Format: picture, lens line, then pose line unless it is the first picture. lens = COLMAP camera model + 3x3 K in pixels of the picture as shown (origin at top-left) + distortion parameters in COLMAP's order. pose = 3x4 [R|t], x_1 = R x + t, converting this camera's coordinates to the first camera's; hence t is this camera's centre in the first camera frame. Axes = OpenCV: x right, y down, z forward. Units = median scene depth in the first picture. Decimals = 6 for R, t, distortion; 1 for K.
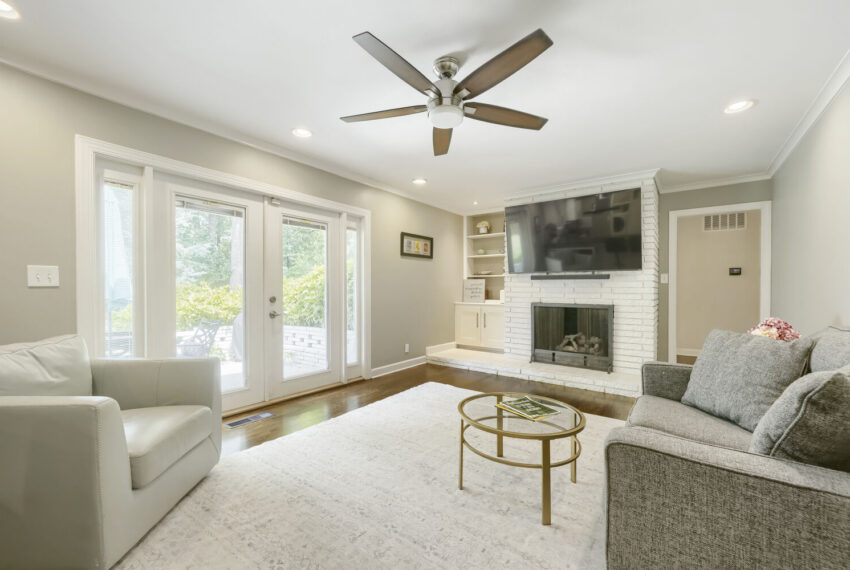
lens RADIAL K [[349.2, 0, 424.0], [0, 349.2, 292.3], [0, 0, 1]] dist [-0.003284, -0.000464]
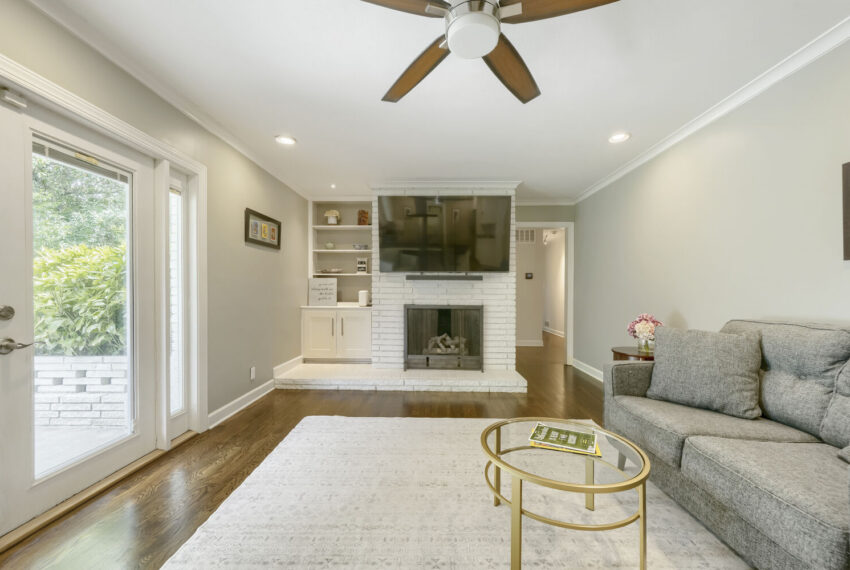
lens RADIAL K [[349.2, 0, 425.0], [0, 349.2, 292.9], [0, 0, 1]] dist [-0.003284, -0.000464]
pose [[0.814260, -0.004187, 0.580485, -0.197830], [0.004127, 0.999990, 0.001423, -0.002985], [-0.580486, 0.001237, 0.814270, 0.247721]]
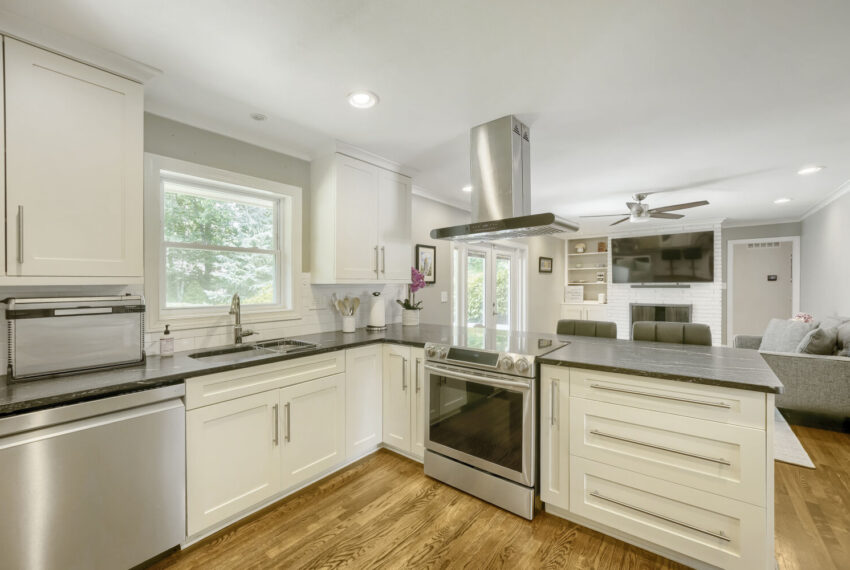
lens RADIAL K [[349.2, 0, 418.2], [0, 349.2, 293.6], [0, 0, 1]] dist [-0.003284, -0.000464]
pose [[0.998902, -0.011625, -0.045384, -0.571152], [0.012285, 0.999822, 0.014297, -0.048318], [0.045209, -0.014839, 0.998867, -0.563737]]
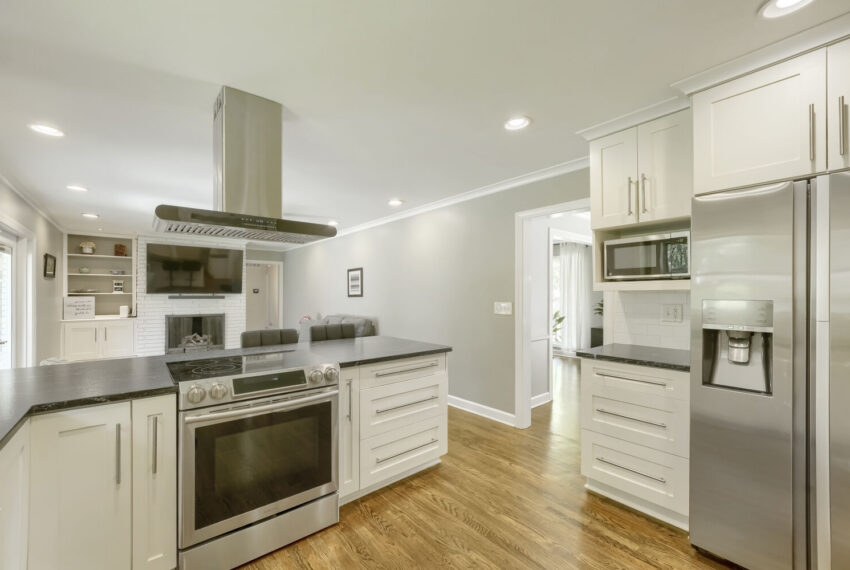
lens RADIAL K [[349.2, 0, 421.2], [0, 349.2, 292.1], [0, 0, 1]] dist [-0.003284, -0.000464]
pose [[0.227909, 0.002279, 0.973680, -0.887456], [0.007990, 0.999959, -0.004210, -0.053350], [-0.973650, 0.008739, 0.227881, -0.324602]]
